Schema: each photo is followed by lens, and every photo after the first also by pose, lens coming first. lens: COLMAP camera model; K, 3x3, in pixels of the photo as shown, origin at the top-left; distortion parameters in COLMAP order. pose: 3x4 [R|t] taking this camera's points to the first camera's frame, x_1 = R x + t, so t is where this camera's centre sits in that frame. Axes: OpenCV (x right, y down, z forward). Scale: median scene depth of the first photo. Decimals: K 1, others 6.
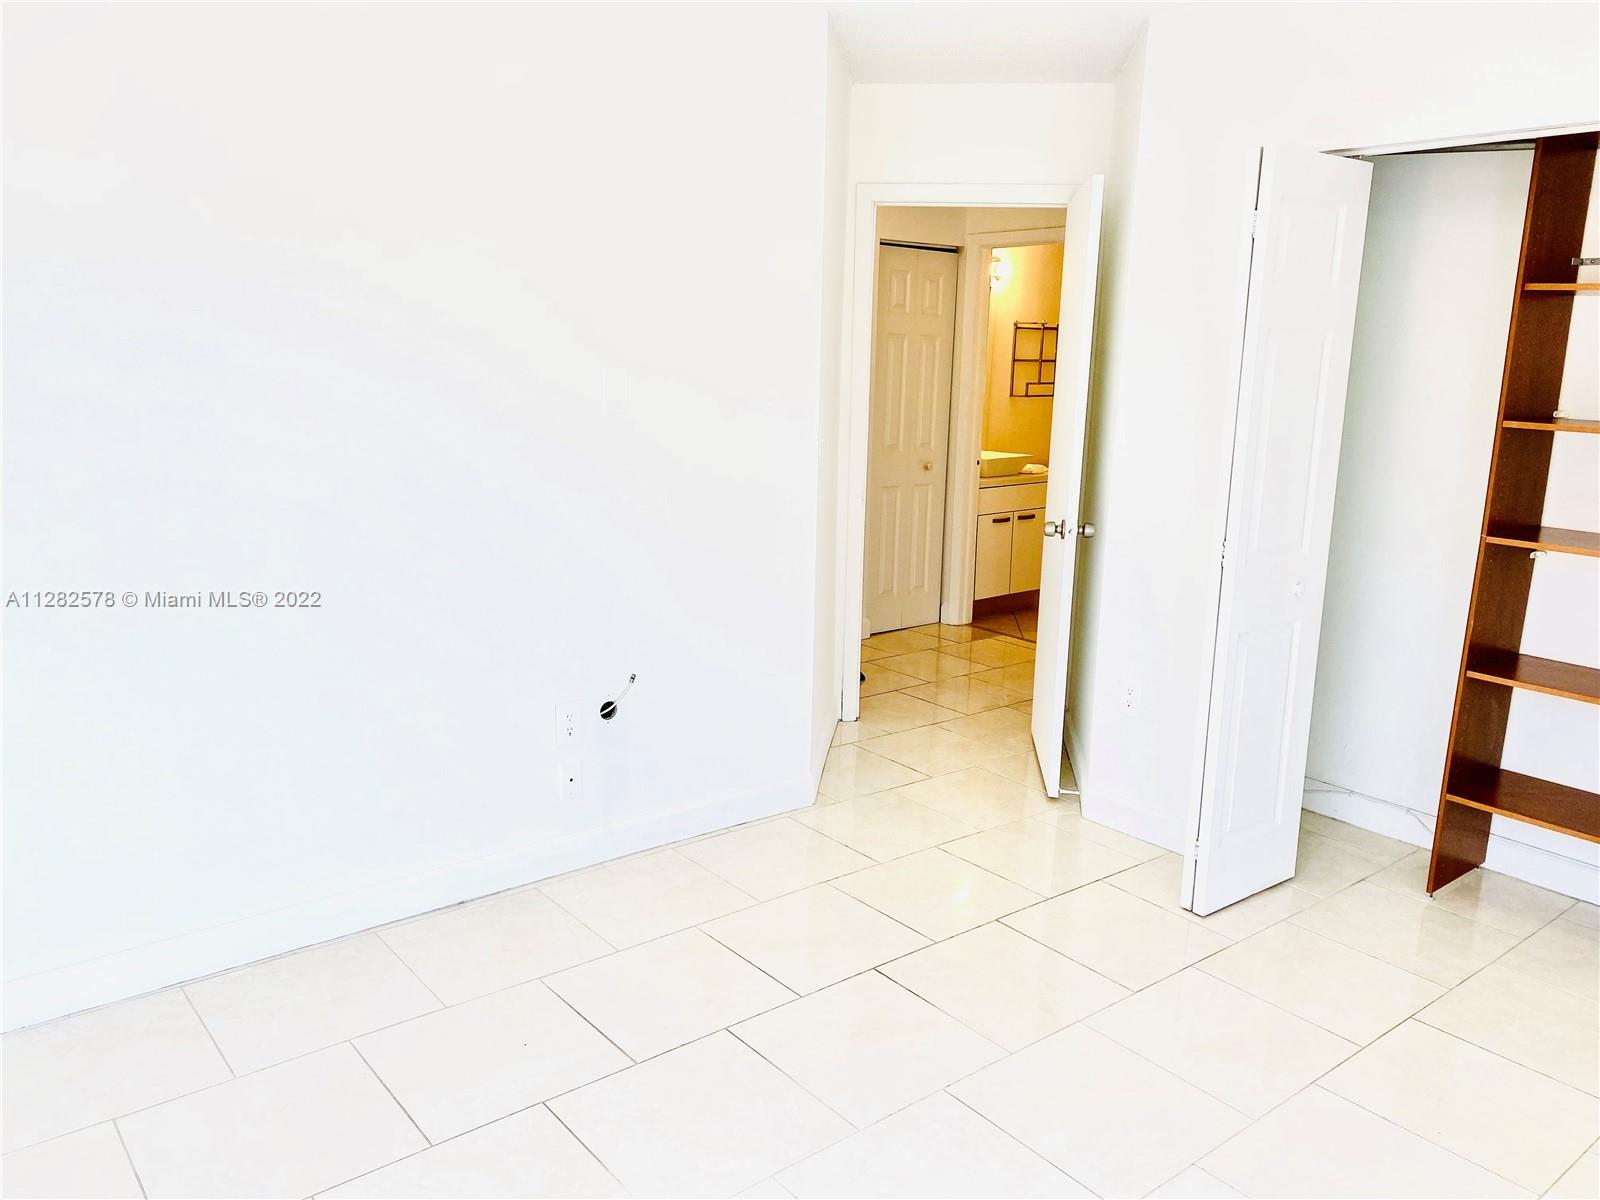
lens RADIAL K [[1231.9, 0, 801.9], [0, 1231.9, 595.5], [0, 0, 1]] dist [0.078597, -0.086553]
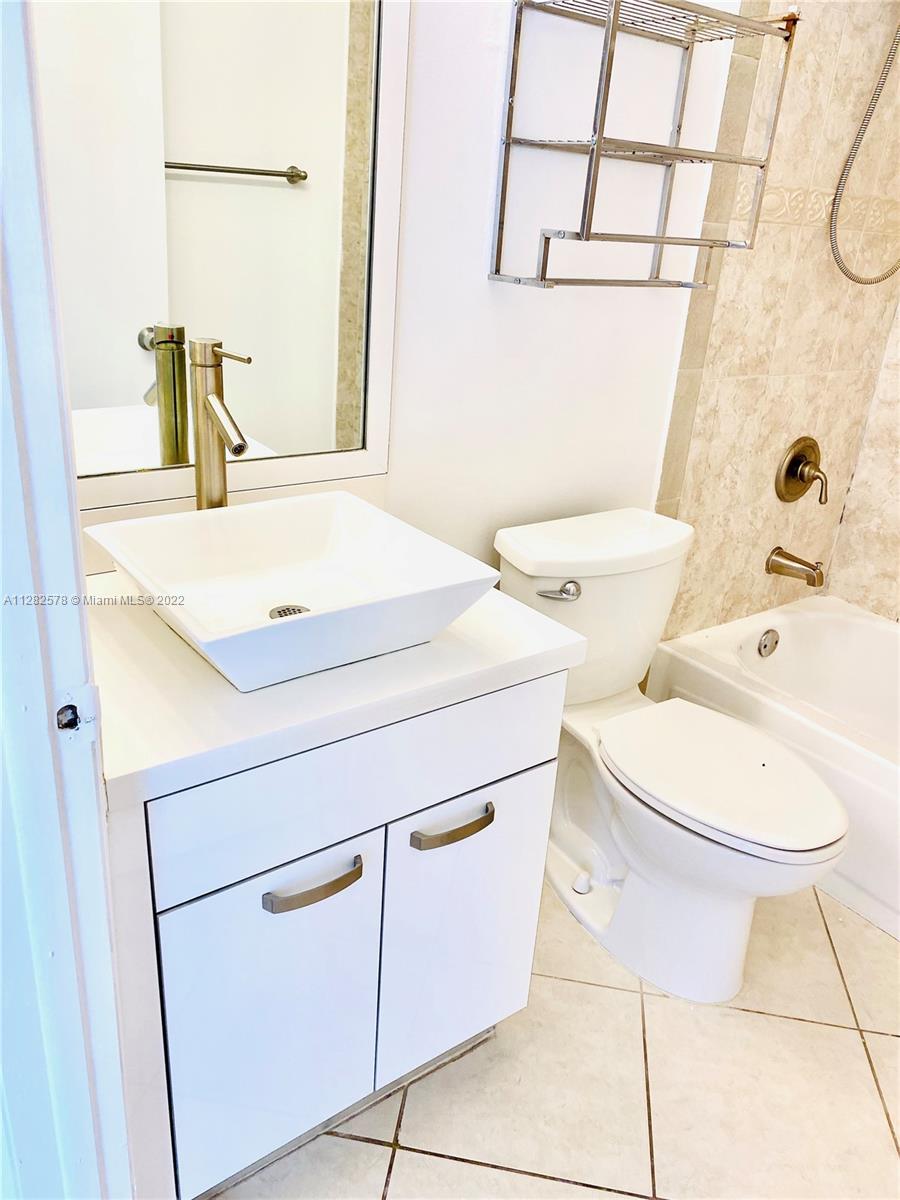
lens RADIAL K [[907.7, 0, 450.0], [0, 907.7, 600.0], [0, 0, 1]] dist [0.028930, -0.030205]
pose [[0.998227, 0.056847, -0.017670, 0.183003], [-0.052107, 0.977914, 0.202410, -0.141623], [0.028786, -0.201131, 0.979141, 0.843354]]
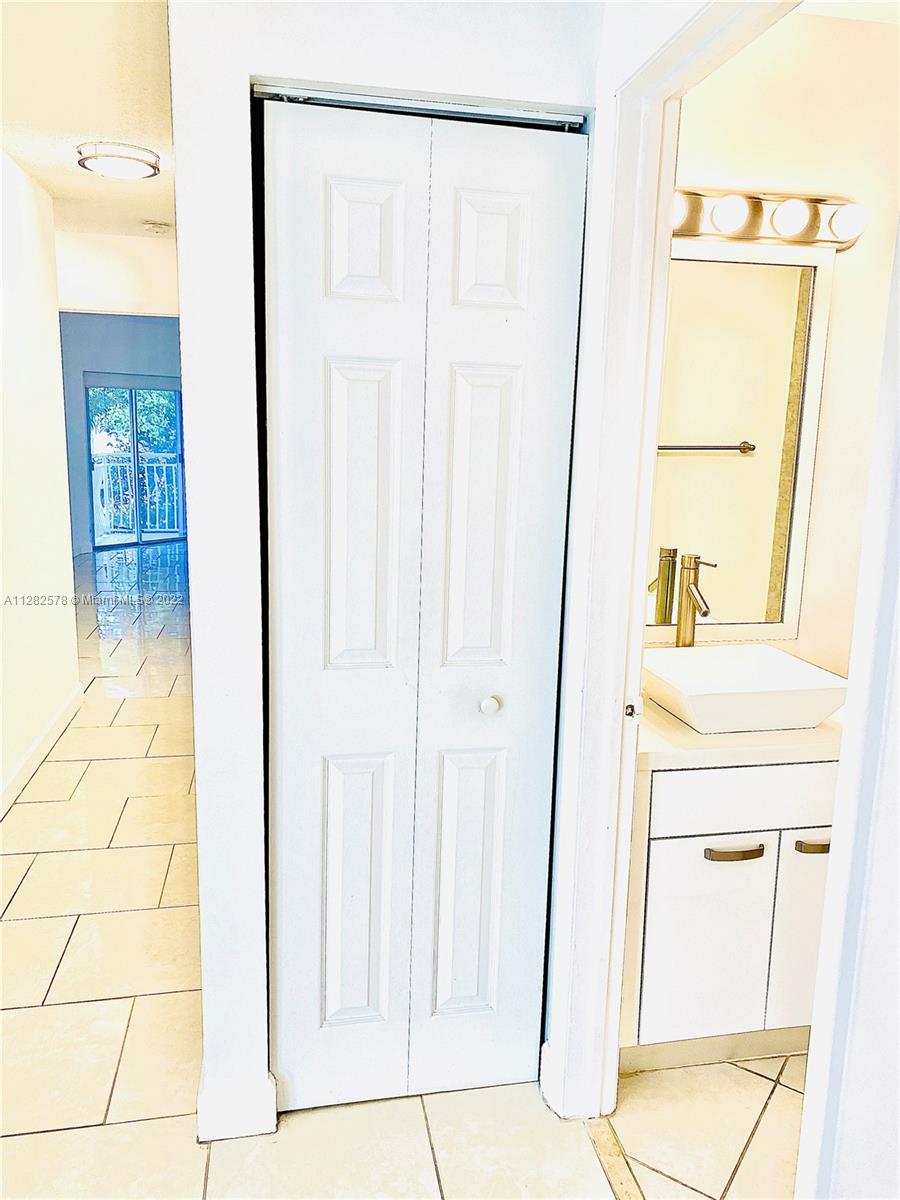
lens RADIAL K [[907.7, 0, 450.0], [0, 907.7, 600.0], [0, 0, 1]] dist [0.028930, -0.030205]
pose [[0.879177, 0.079045, -0.469894, 0.207408], [-0.092121, 0.995736, -0.004858, -0.127093], [0.467506, 0.047558, 0.882710, 0.700262]]
